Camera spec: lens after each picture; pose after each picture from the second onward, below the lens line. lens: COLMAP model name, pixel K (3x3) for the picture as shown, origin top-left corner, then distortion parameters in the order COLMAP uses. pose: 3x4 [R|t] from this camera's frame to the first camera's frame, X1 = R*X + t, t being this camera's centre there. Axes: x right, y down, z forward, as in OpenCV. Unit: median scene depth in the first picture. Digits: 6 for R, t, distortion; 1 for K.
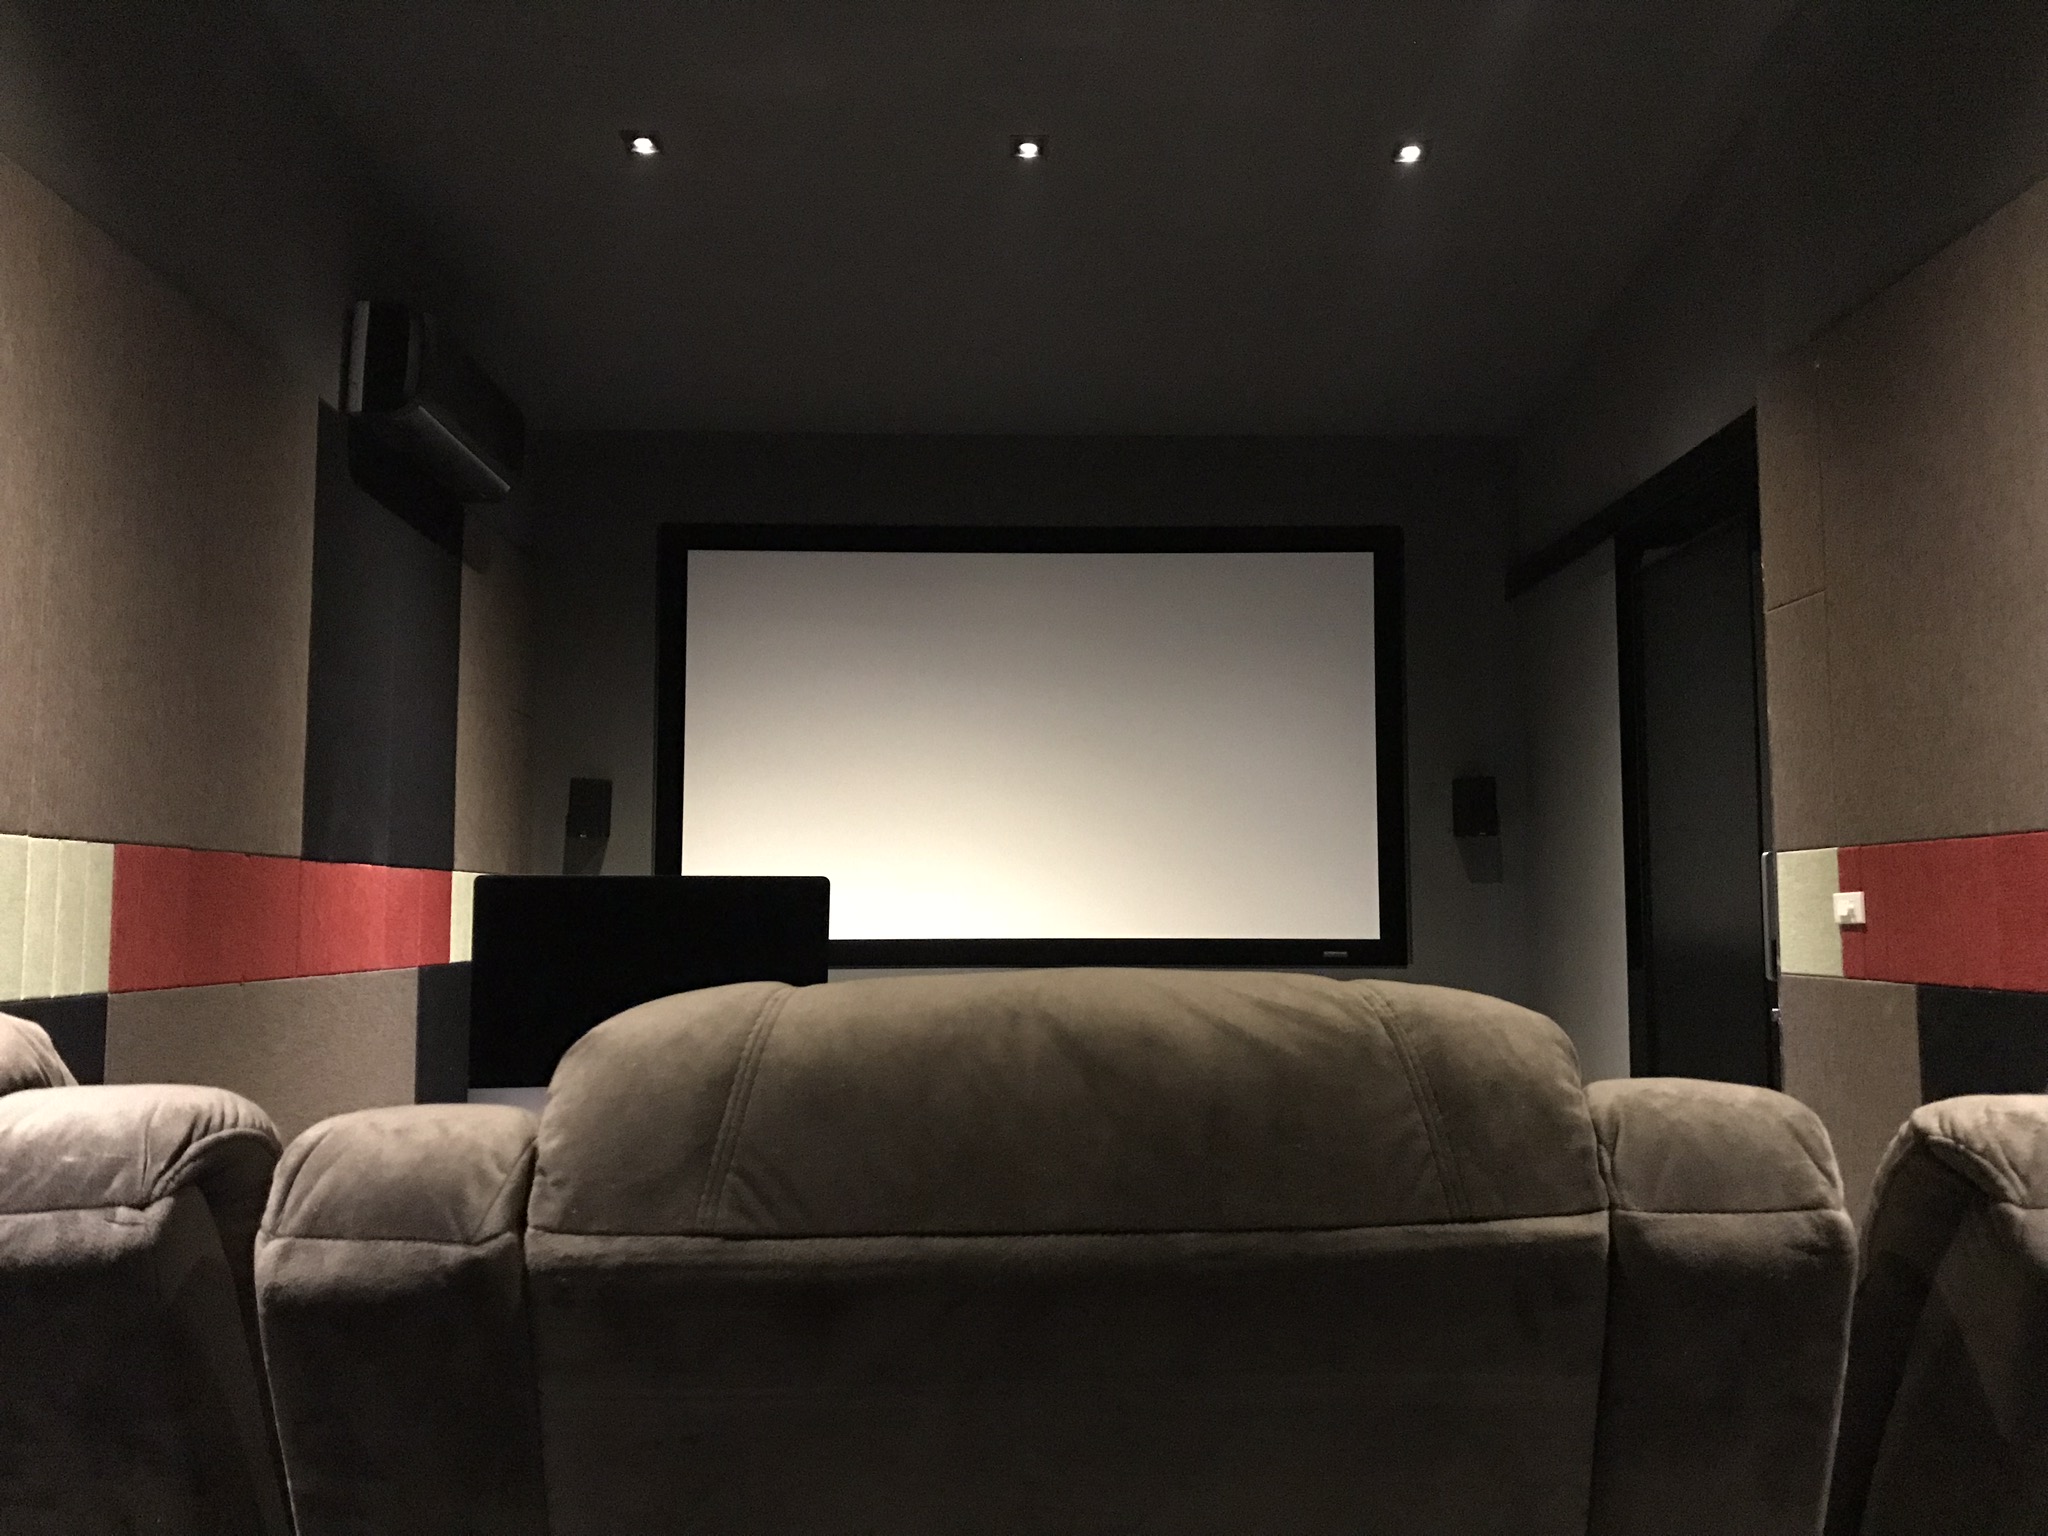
lens RADIAL K [[1687.8, 0, 1026.7], [0, 1687.8, 769.8], [0, 0, 1]] dist [0.031833, -0.042584]
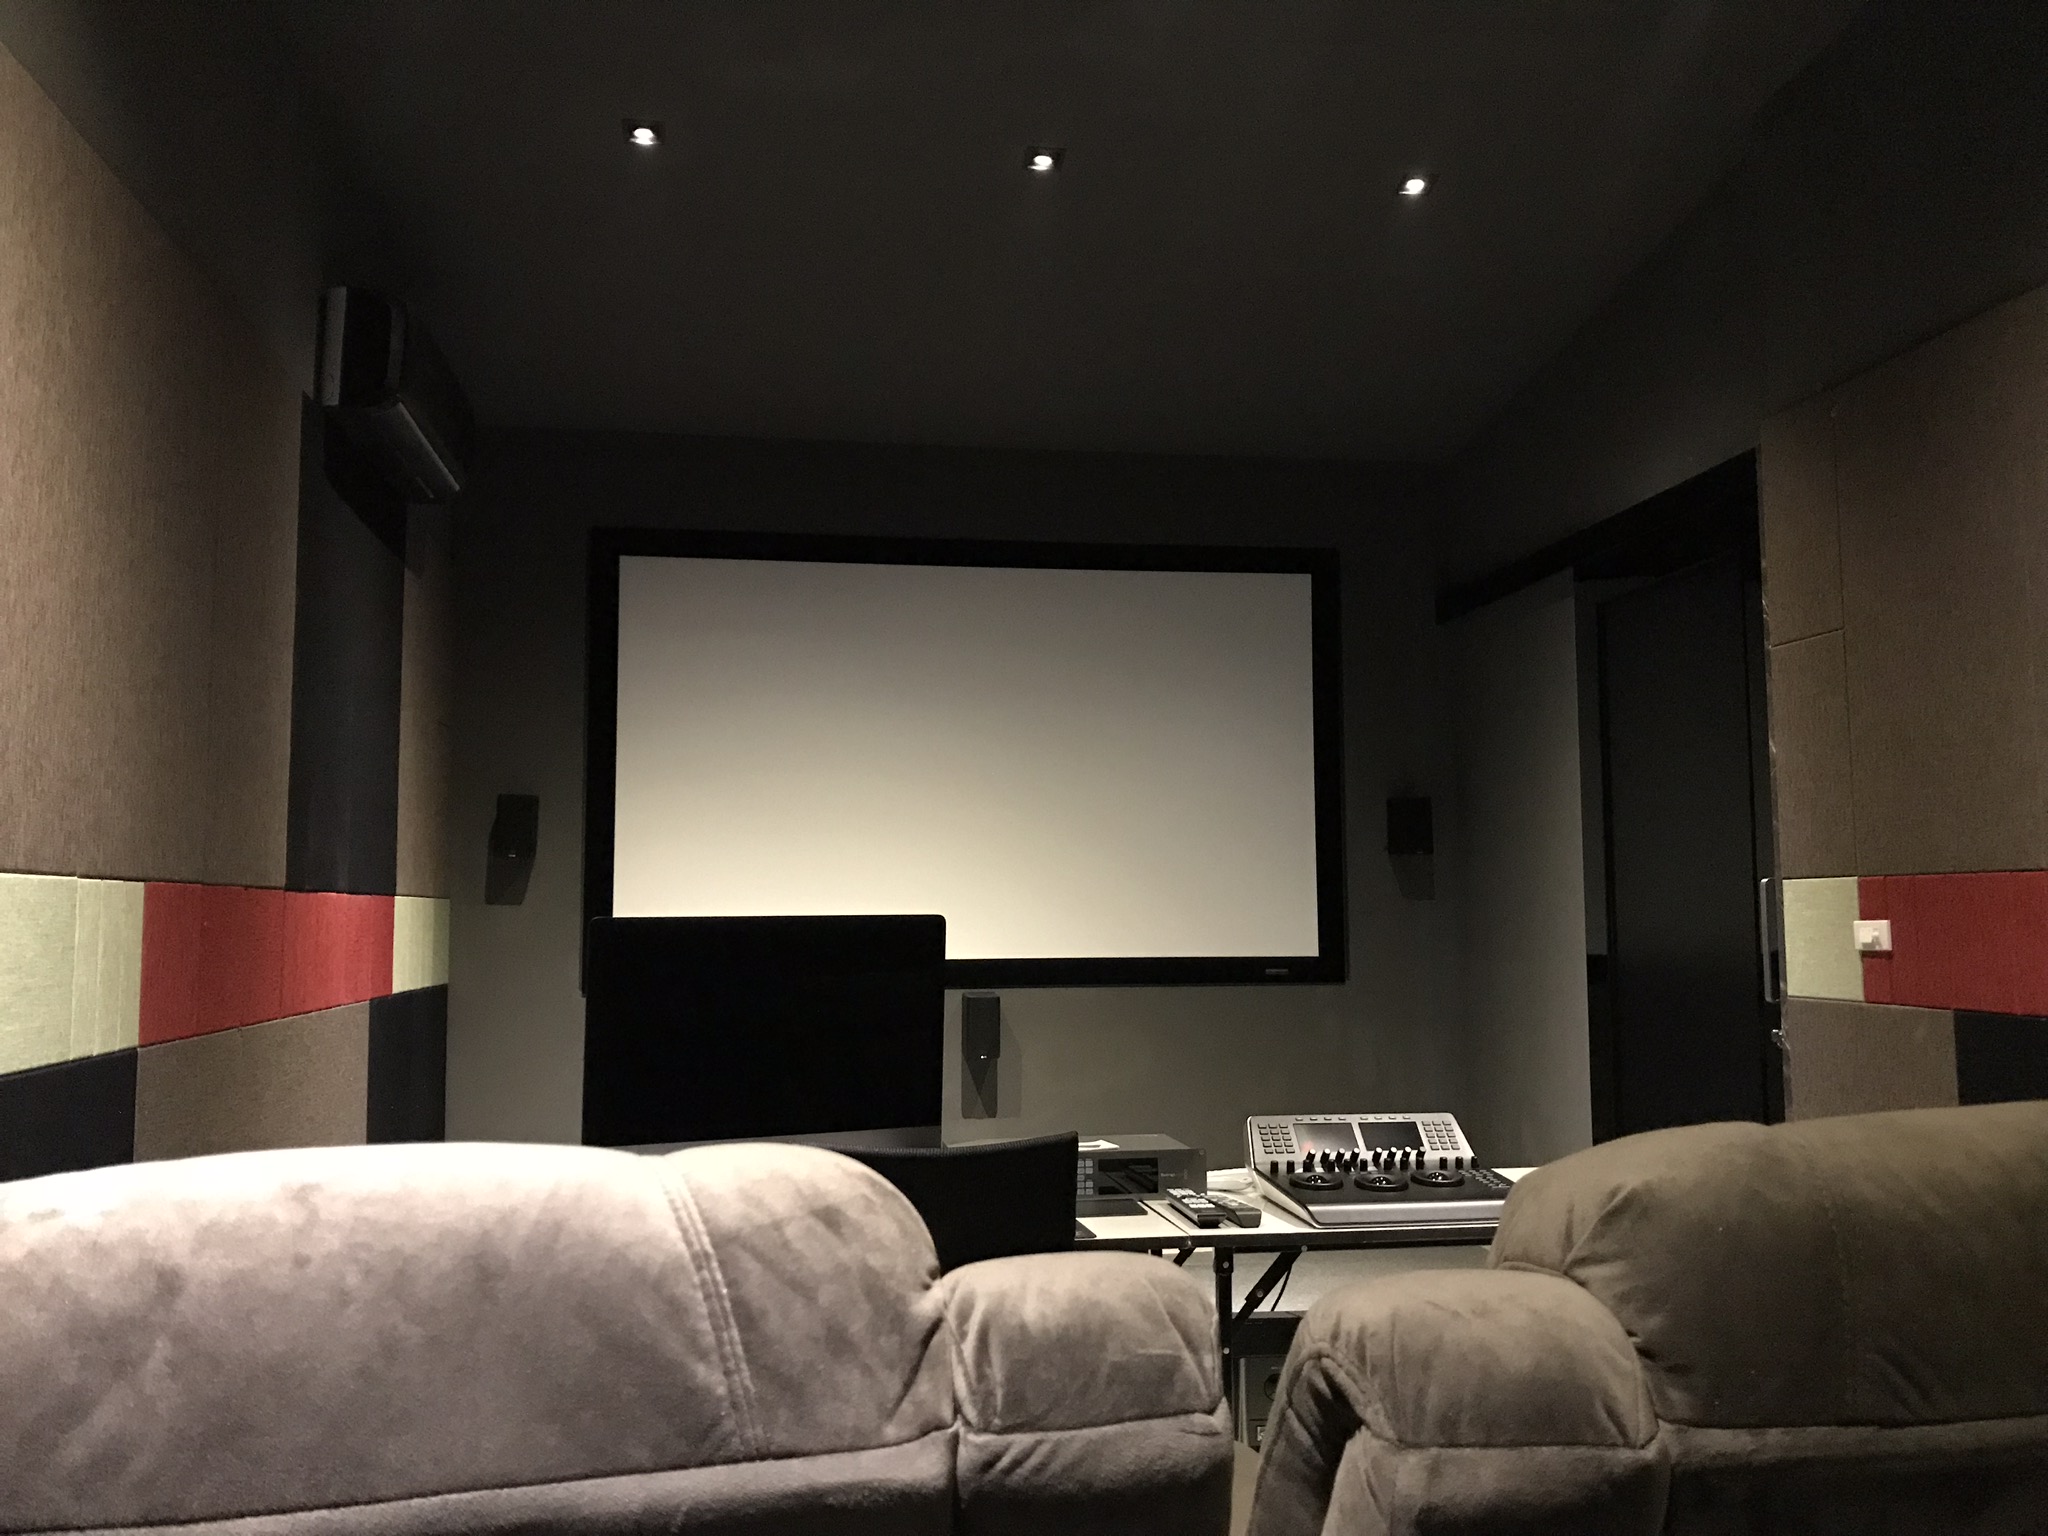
lens RADIAL K [[1687.8, 0, 1019.9], [0, 1687.8, 764.6], [0, 0, 1]] dist [0.031833, -0.042584]
pose [[0.991168, 0.006664, 0.132448, -0.154794], [-0.006186, 0.999973, -0.004022, -0.014310], [-0.132471, 0.003168, 0.991182, 0.033169]]
